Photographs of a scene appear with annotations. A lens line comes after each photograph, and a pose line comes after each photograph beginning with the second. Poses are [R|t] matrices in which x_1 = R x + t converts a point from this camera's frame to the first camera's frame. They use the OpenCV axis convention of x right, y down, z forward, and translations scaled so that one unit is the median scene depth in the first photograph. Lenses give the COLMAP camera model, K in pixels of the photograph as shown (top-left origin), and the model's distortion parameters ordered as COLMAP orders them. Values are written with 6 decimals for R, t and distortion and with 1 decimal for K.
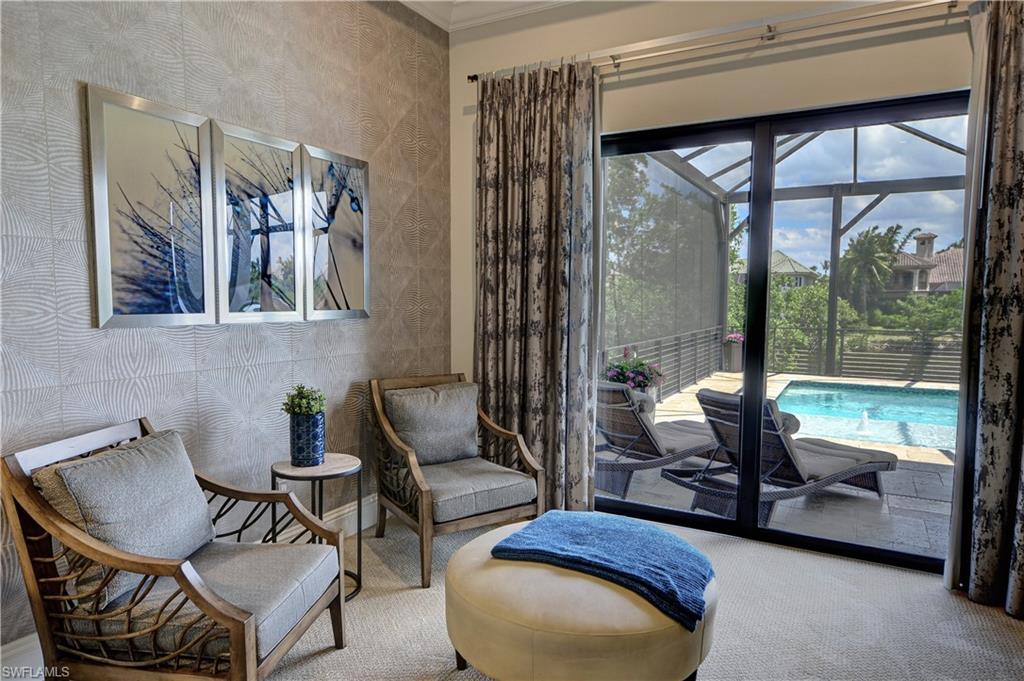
lens RADIAL K [[639.7, 0, 513.7], [0, 639.7, 350.9], [0, 0, 1]] dist [0.021701, -0.000012]
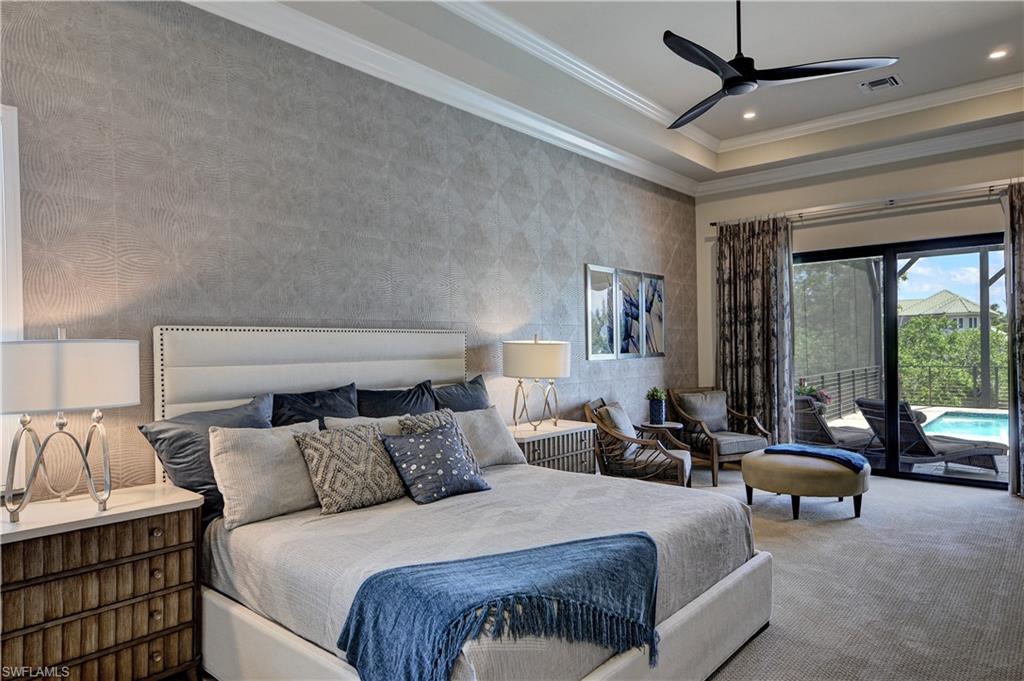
lens RADIAL K [[639.7, 0, 513.7], [0, 639.7, 350.9], [0, 0, 1]] dist [0.021701, -0.000012]
pose [[0.978139, -0.020264, -0.206960, -0.262689], [0.003981, 0.996883, -0.078793, 0.076542], [0.207912, 0.076247, 0.975171, -0.909208]]
